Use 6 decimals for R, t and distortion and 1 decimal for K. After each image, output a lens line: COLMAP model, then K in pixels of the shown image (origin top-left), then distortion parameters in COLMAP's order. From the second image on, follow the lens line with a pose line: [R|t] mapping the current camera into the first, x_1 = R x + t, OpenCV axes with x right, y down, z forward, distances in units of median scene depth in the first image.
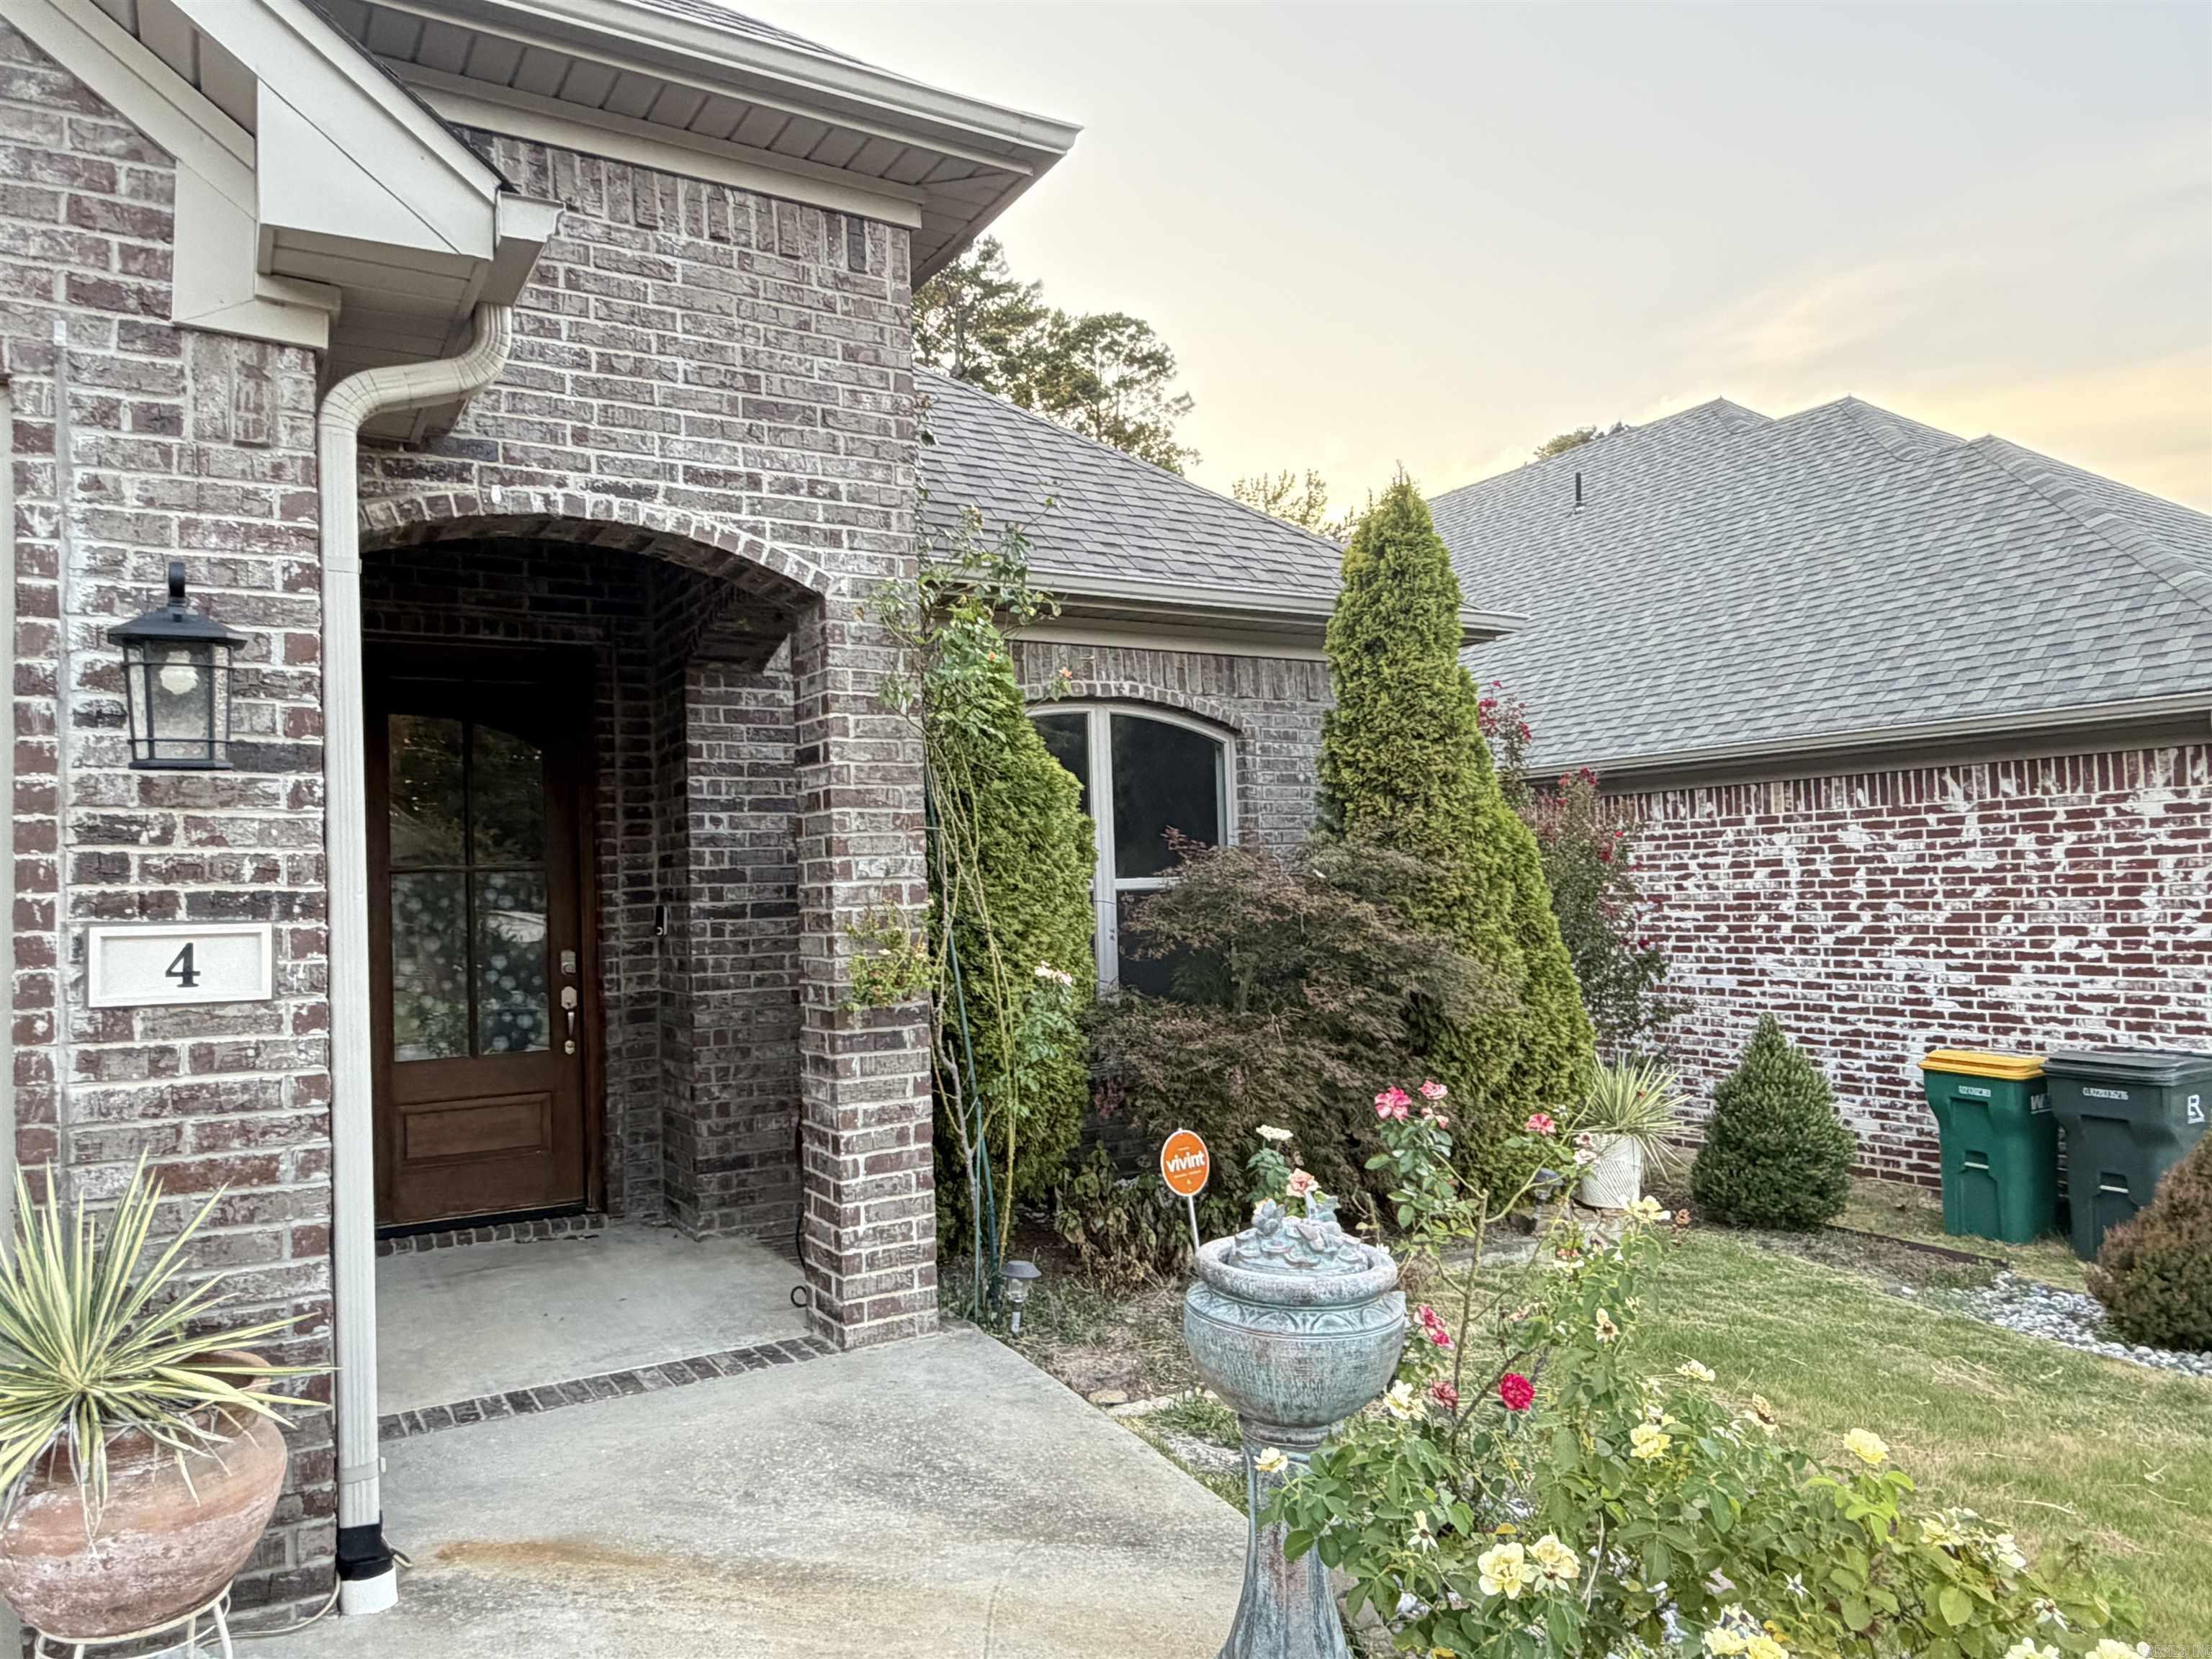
lens RADIAL K [[1494.5, 0, 1108.2], [0, 1494.5, 839.0], [0, 0, 1]] dist [0.001125, 0.001259]
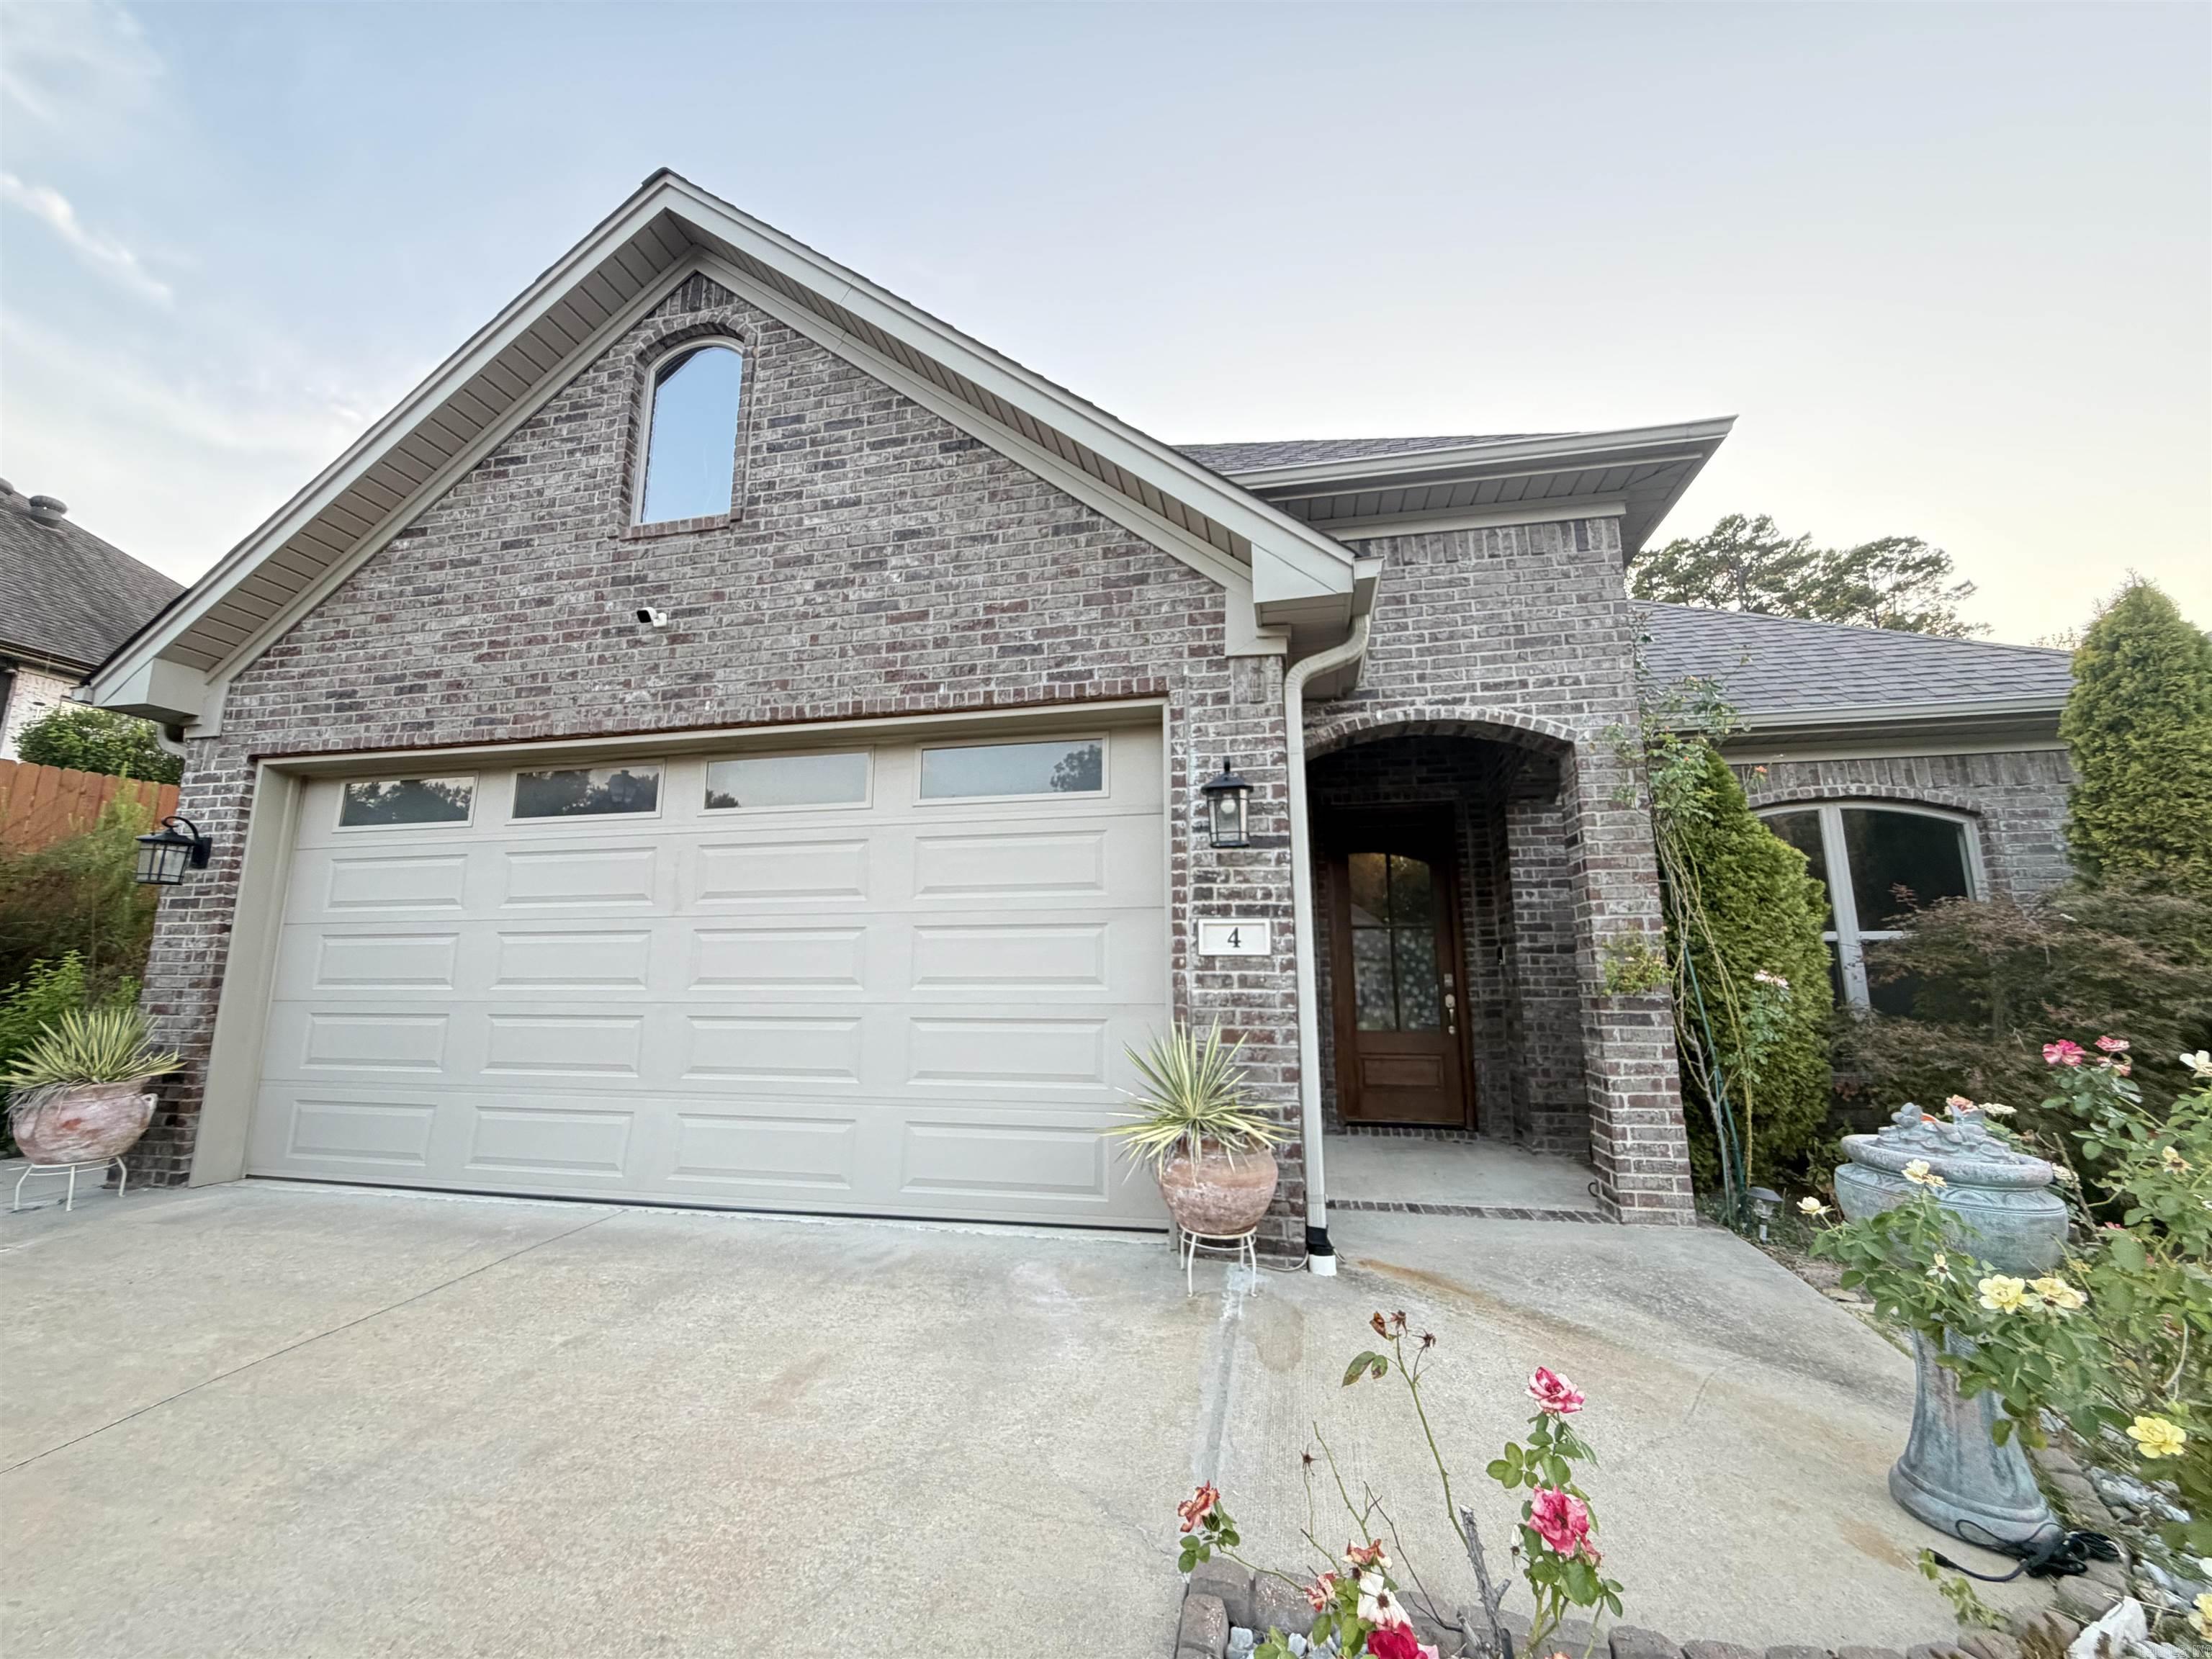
lens RADIAL K [[883.1, 0, 1105.6], [0, 883.1, 832.6], [0, 0, 1]] dist [-0.000169, 0.000219]
pose [[0.728863, -0.089595, -0.678772, 0.087462], [-0.000282, 0.991361, -0.131158, 0.064814], [0.684659, 0.095787, 0.722542, -0.051489]]
